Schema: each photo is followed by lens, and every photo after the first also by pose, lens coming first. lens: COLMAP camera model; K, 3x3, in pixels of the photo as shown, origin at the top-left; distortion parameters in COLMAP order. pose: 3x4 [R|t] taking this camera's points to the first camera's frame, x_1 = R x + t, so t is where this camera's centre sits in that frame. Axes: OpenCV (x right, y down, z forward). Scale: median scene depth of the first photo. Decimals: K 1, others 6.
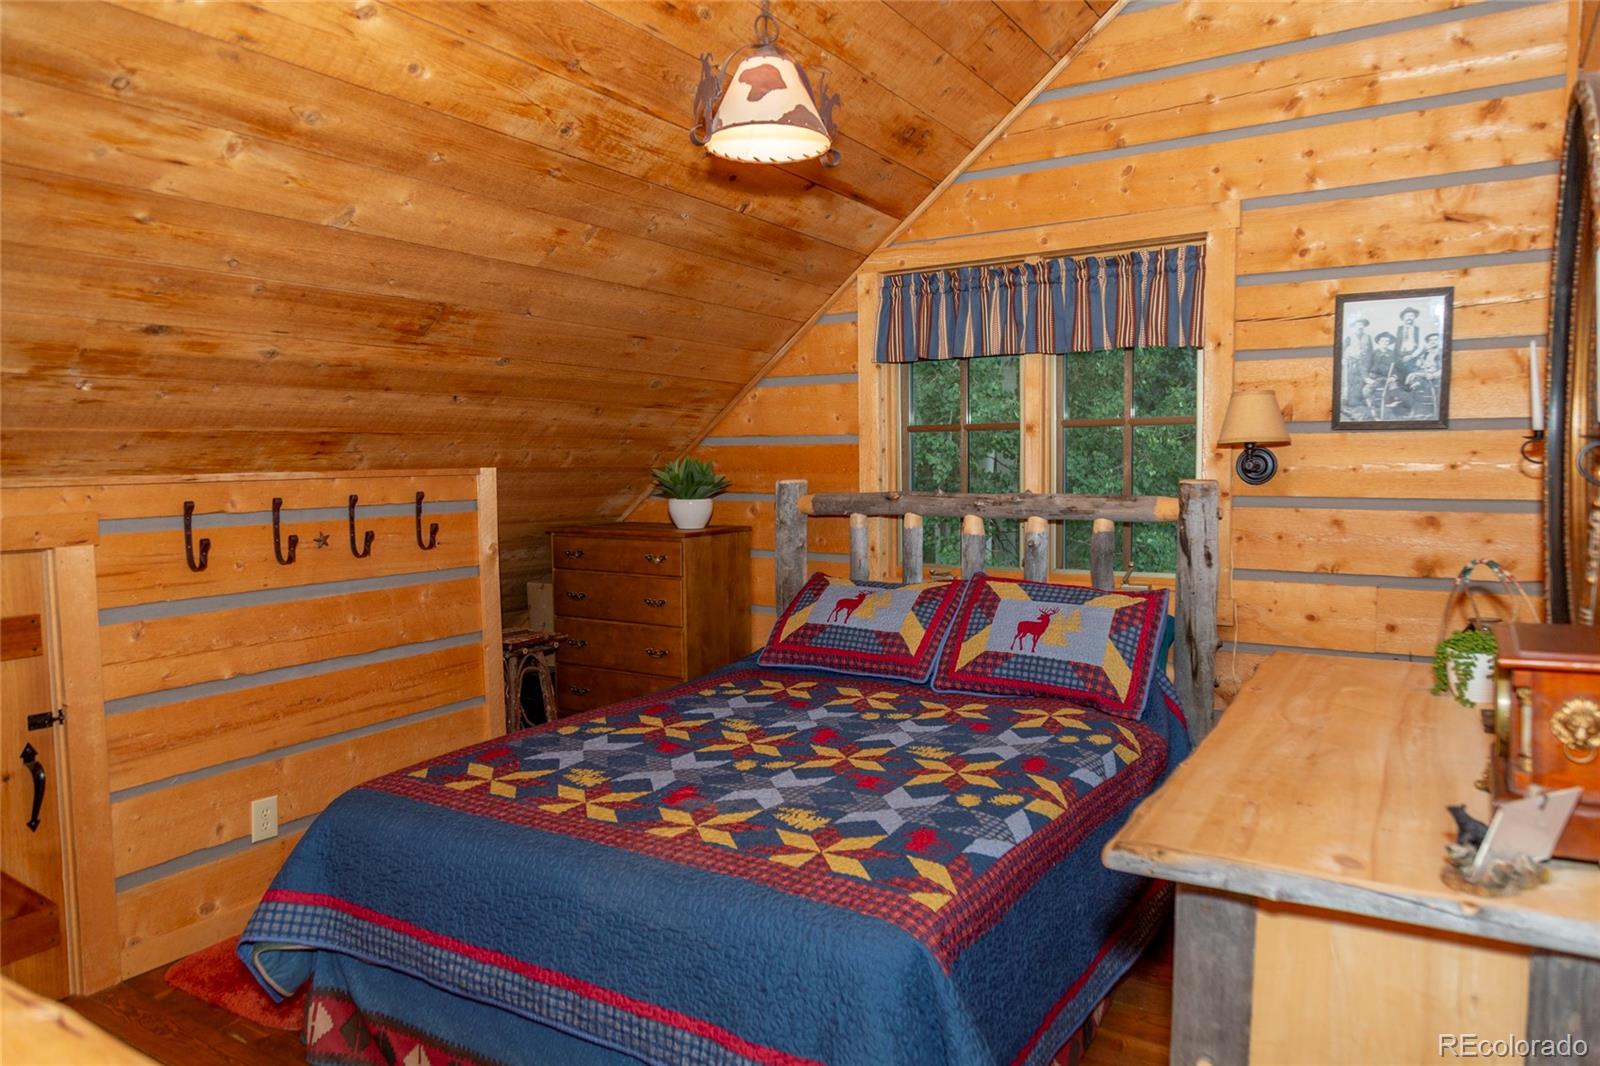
lens RADIAL K [[1026.1, 0, 800.0], [0, 1026.1, 533.0], [0, 0, 1]] dist [0.002103, 0.000451]
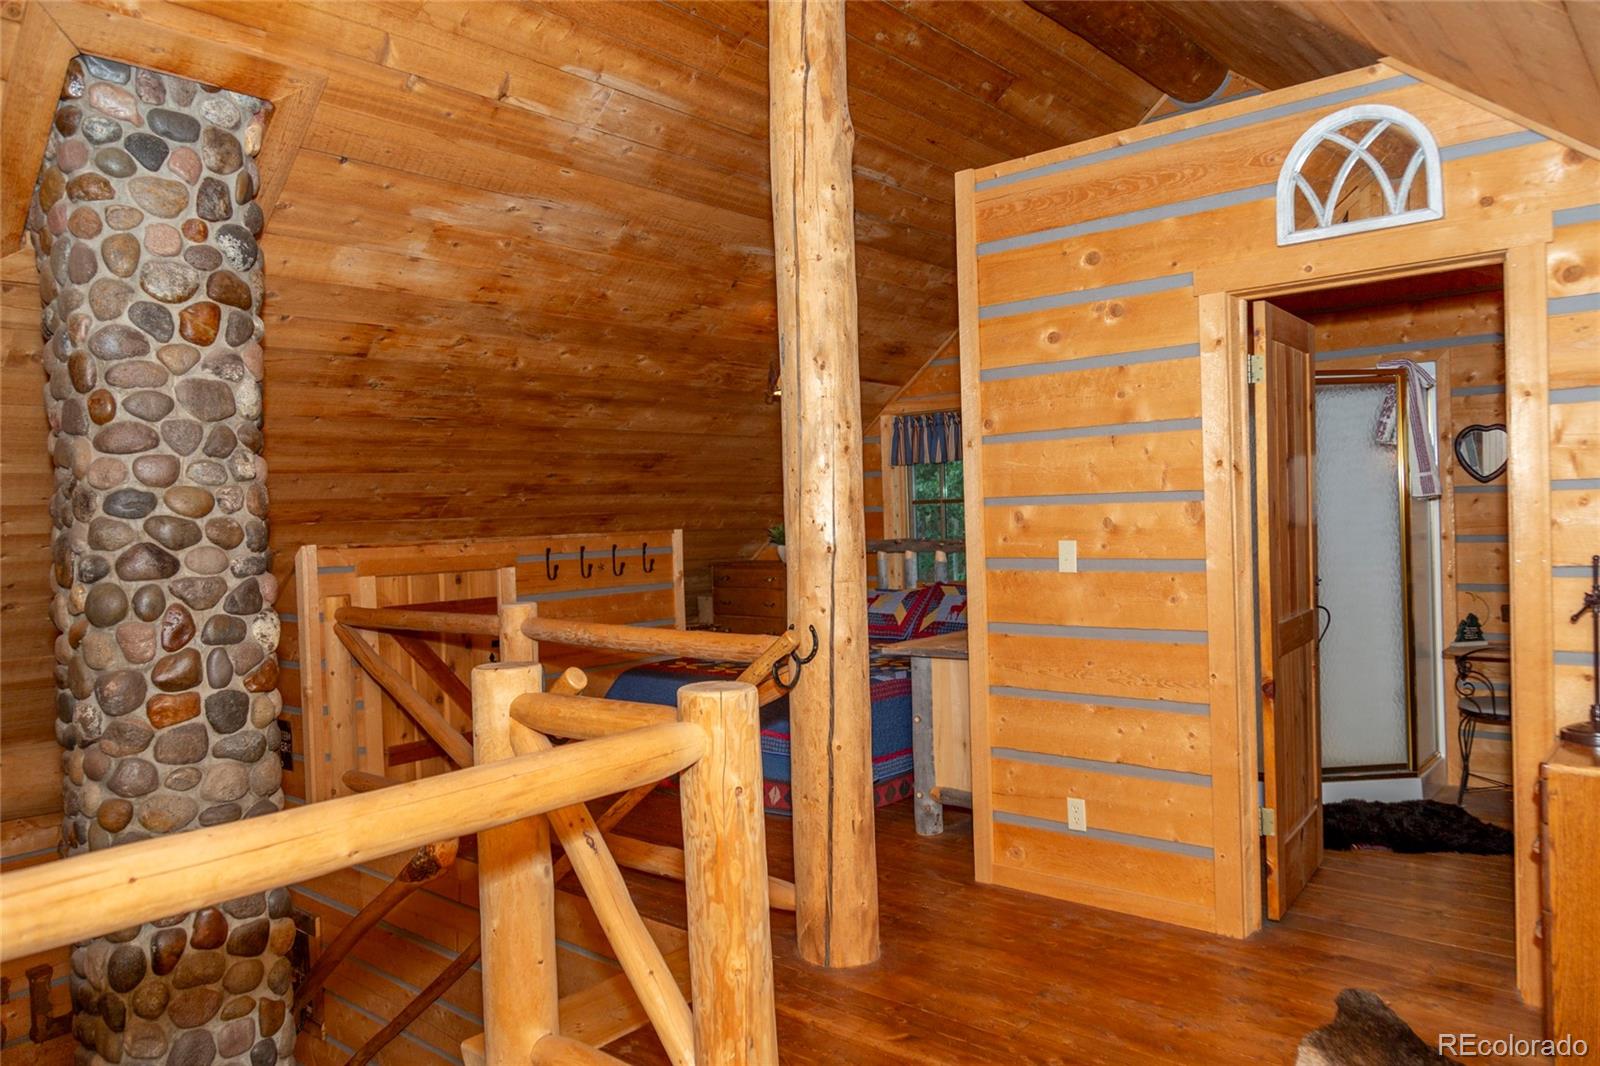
lens RADIAL K [[1111.8, 0, 800.0], [0, 1111.8, 533.0], [0, 0, 1]] dist [0.000662, -0.000065]
pose [[0.987202, -0.017690, -0.158493, 0.260079], [0.009092, 0.998455, -0.054813, 0.061650], [0.159218, 0.052671, 0.985837, -1.060111]]
